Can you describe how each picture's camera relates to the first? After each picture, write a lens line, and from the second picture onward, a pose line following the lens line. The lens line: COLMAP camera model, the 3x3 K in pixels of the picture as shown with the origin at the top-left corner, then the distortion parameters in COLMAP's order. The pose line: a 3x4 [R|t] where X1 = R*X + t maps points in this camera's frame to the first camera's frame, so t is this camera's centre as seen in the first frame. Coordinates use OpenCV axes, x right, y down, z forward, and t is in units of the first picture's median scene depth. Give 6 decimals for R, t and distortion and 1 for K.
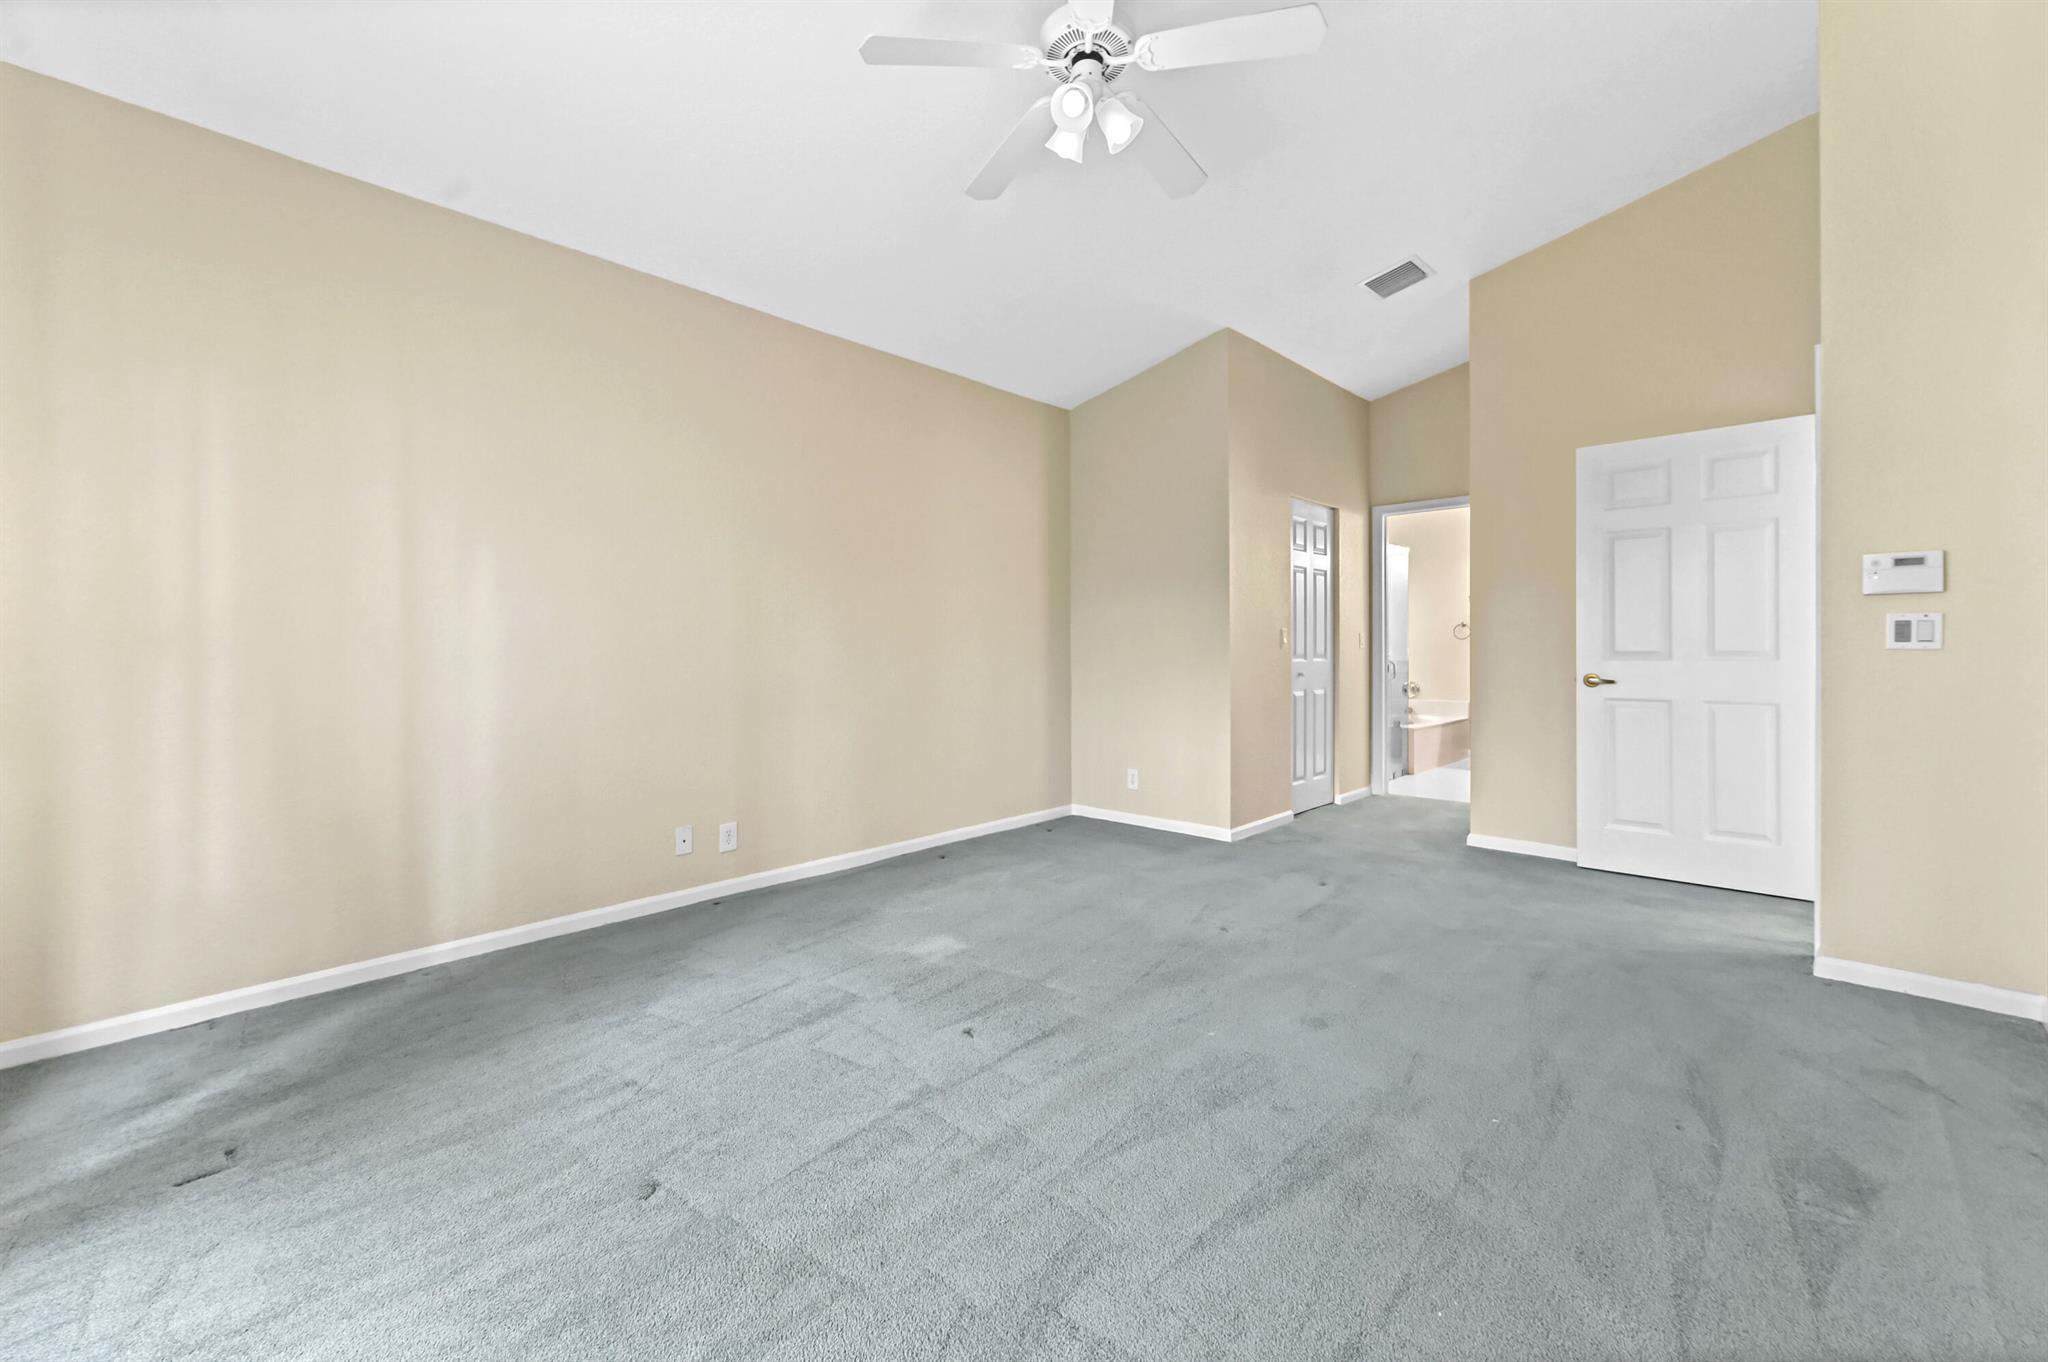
lens RADIAL K [[814.3, 0, 1025.1], [0, 814.3, 646.4], [0, 0, 1]] dist [0.013739, -0.000226]
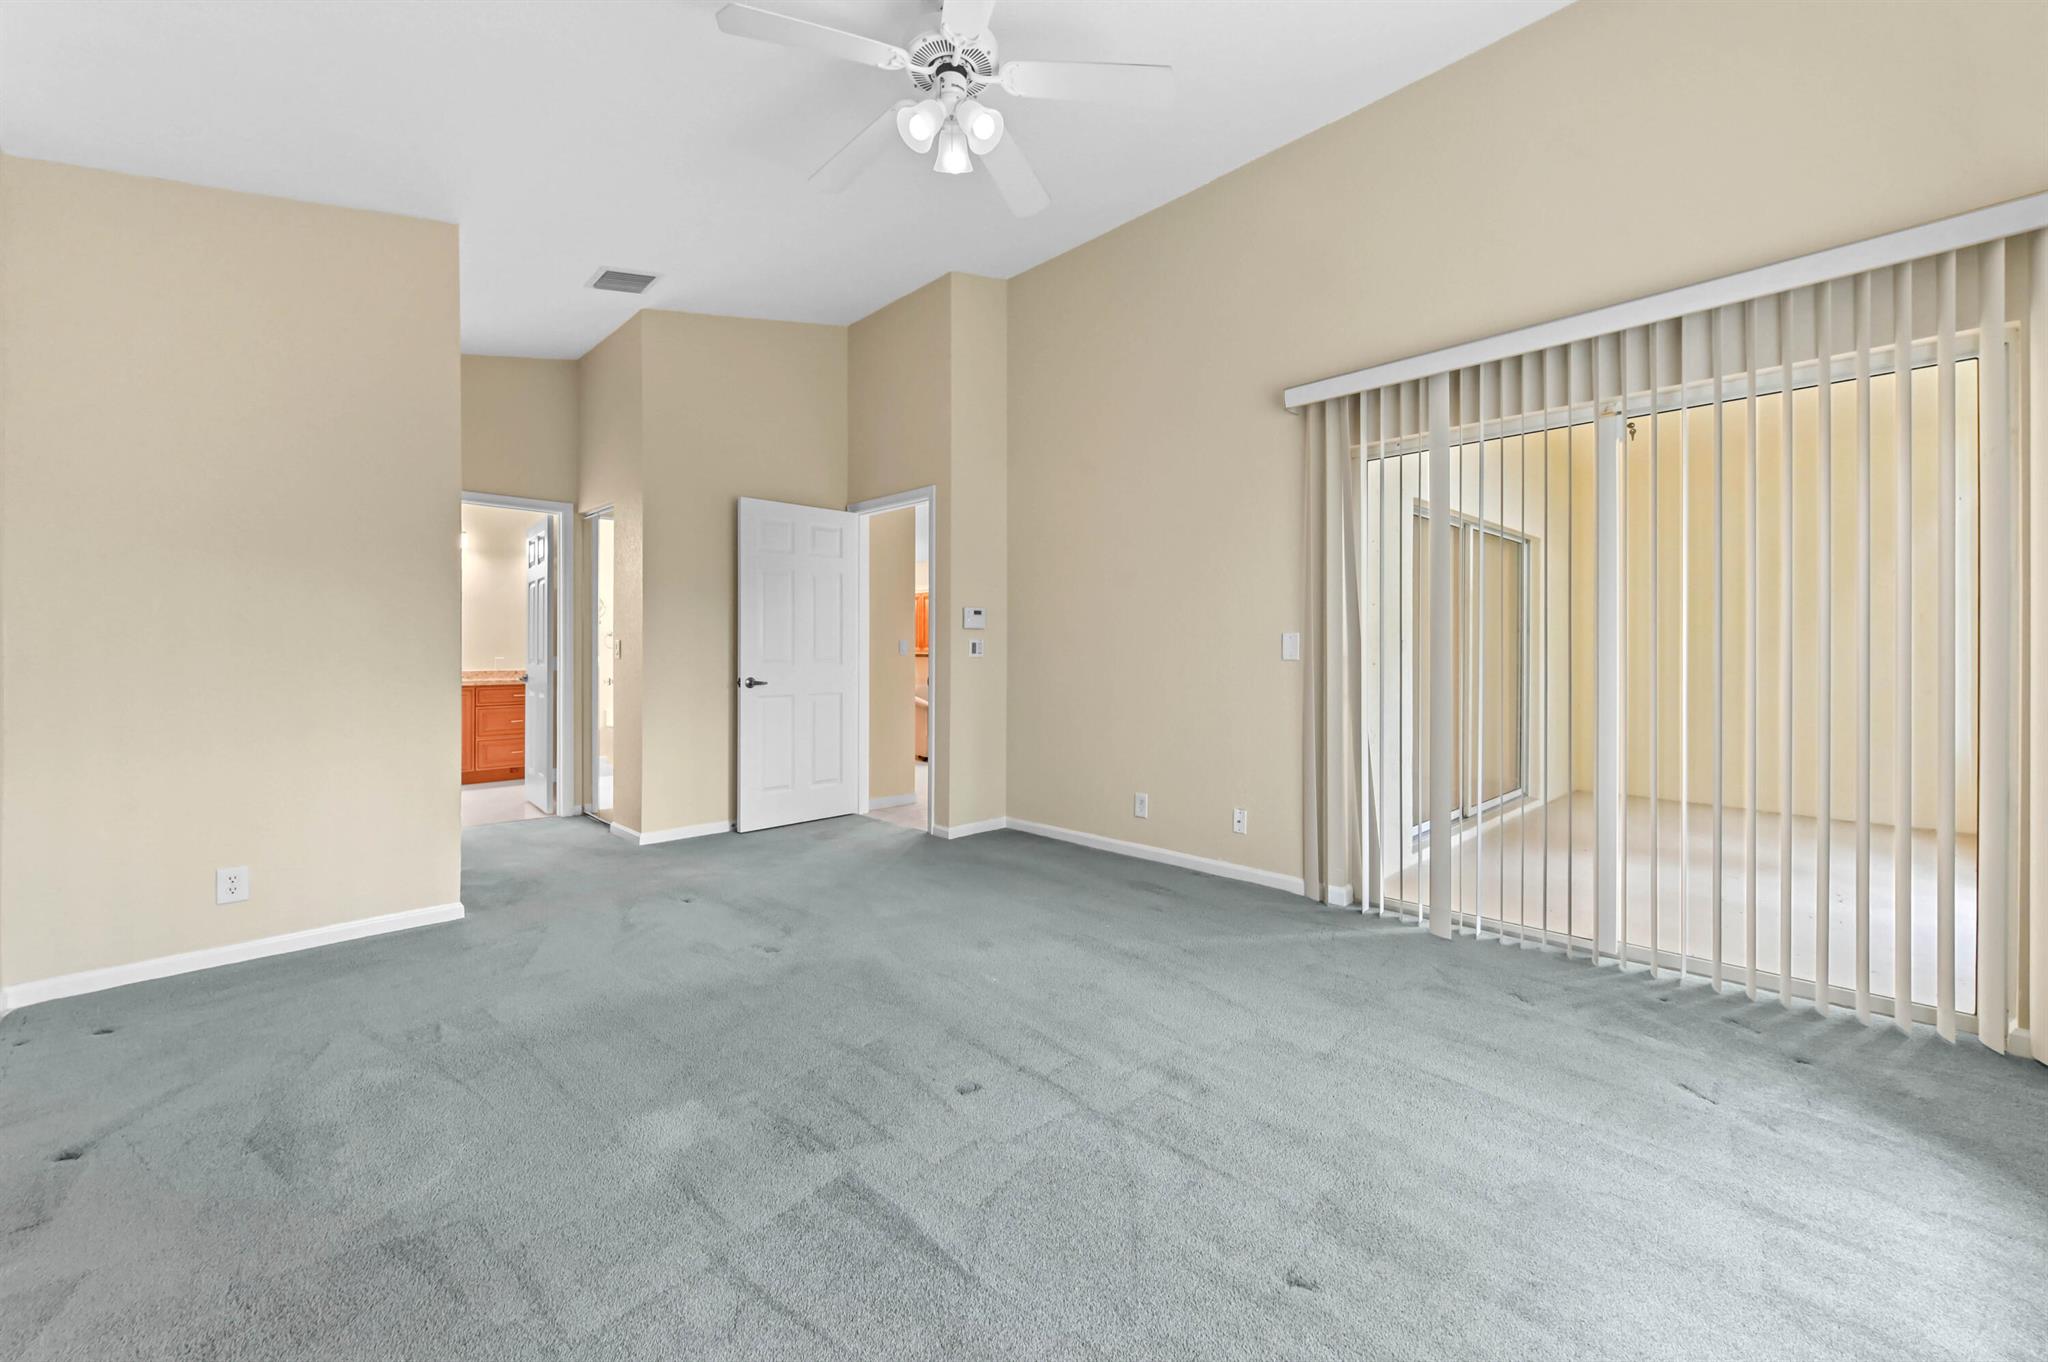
lens RADIAL K [[814.3, 0, 1024.7], [0, 814.3, 662.1], [0, 0, 1]] dist [0.013739, -0.000226]
pose [[0.026495, -0.007898, 0.999618, -0.793904], [0.000821, 0.999969, 0.007879, -0.000304], [-0.999649, 0.000612, 0.026500, 0.761341]]
